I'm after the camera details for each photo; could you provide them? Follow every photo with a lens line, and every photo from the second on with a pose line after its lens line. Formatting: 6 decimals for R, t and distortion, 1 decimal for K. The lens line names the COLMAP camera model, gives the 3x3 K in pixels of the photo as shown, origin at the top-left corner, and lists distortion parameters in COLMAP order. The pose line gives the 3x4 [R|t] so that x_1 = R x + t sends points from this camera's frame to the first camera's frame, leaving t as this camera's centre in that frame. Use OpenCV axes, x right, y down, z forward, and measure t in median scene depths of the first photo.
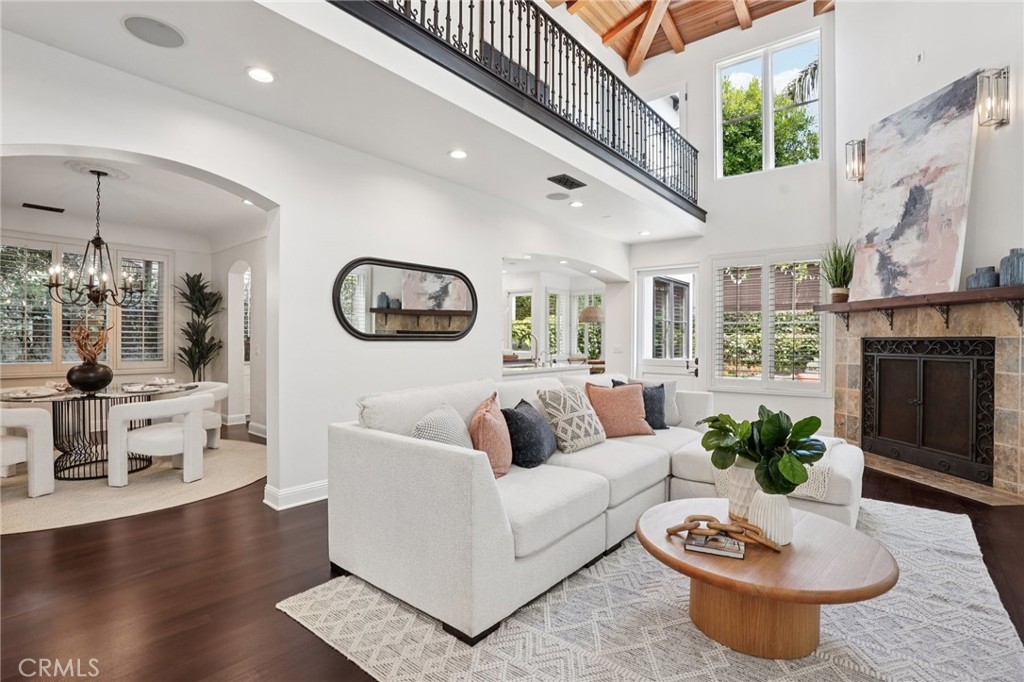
lens RADIAL K [[481.8, 0, 514.4], [0, 481.8, 344.1], [0, 0, 1]] dist [-0.061779, 0.023697]
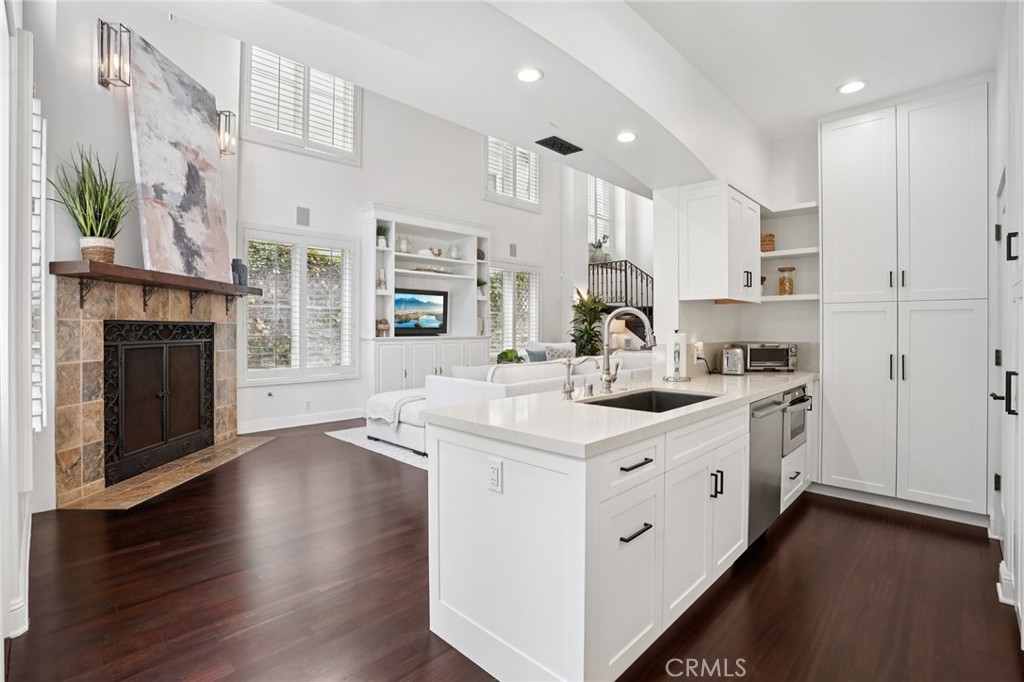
lens RADIAL K [[481.1, 0, 519.0], [0, 481.1, 328.2], [0, 0, 1]] dist [-0.023504, 0.001071]
pose [[-0.997257, -0.003969, 0.073907, 0.111655], [-0.003412, 0.999965, 0.007662, -0.010380], [-0.073934, 0.007389, -0.997236, 1.795588]]
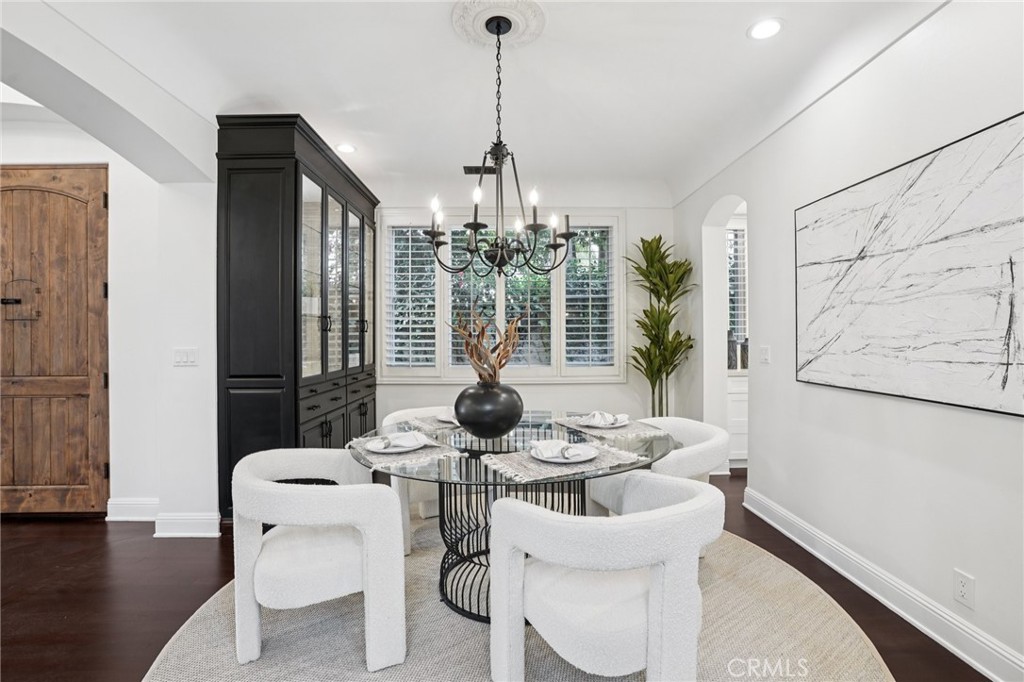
lens RADIAL K [[482.5, 0, 510.4], [0, 482.5, 335.7], [0, 0, 1]] dist [-0.079598, 0.034612]
pose [[0.646579, -0.009665, -0.762785, -0.411628], [0.004533, 0.999951, -0.008827, -0.005852], [0.762833, 0.002250, 0.646591, 0.569825]]
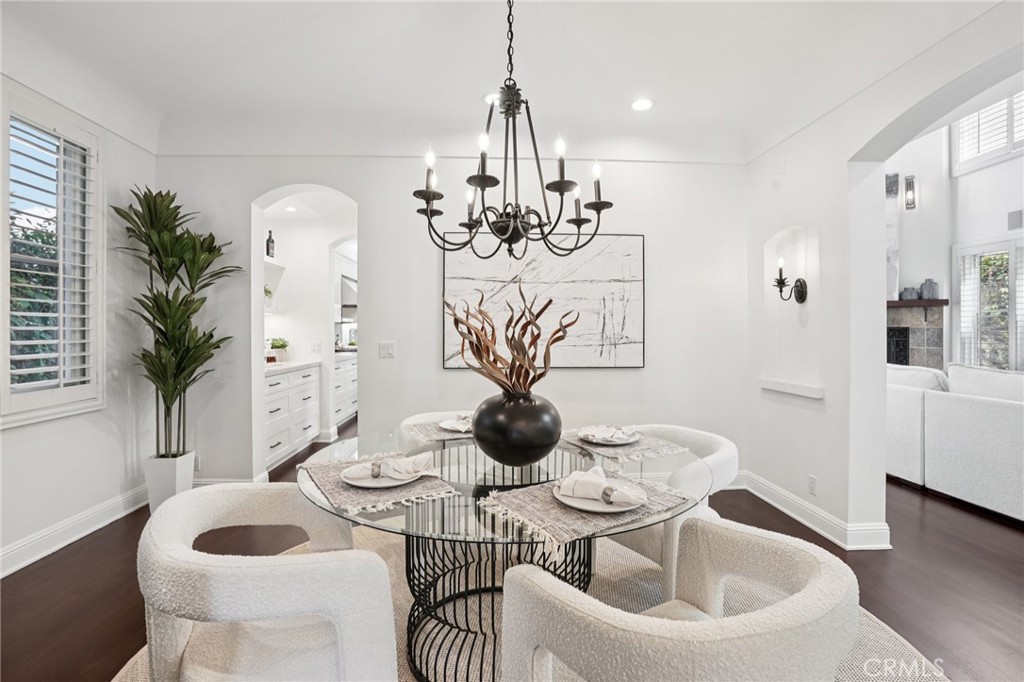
lens RADIAL K [[468.9, 0, 511.4], [0, 468.9, 331.0], [0, 0, 1]] dist [-0.023321, -0.000115]
pose [[0.730326, -0.004609, 0.683083, -1.027921], [0.009879, 0.999944, -0.003815, -0.007555], [-0.683027, 0.009534, 0.730330, 0.612351]]
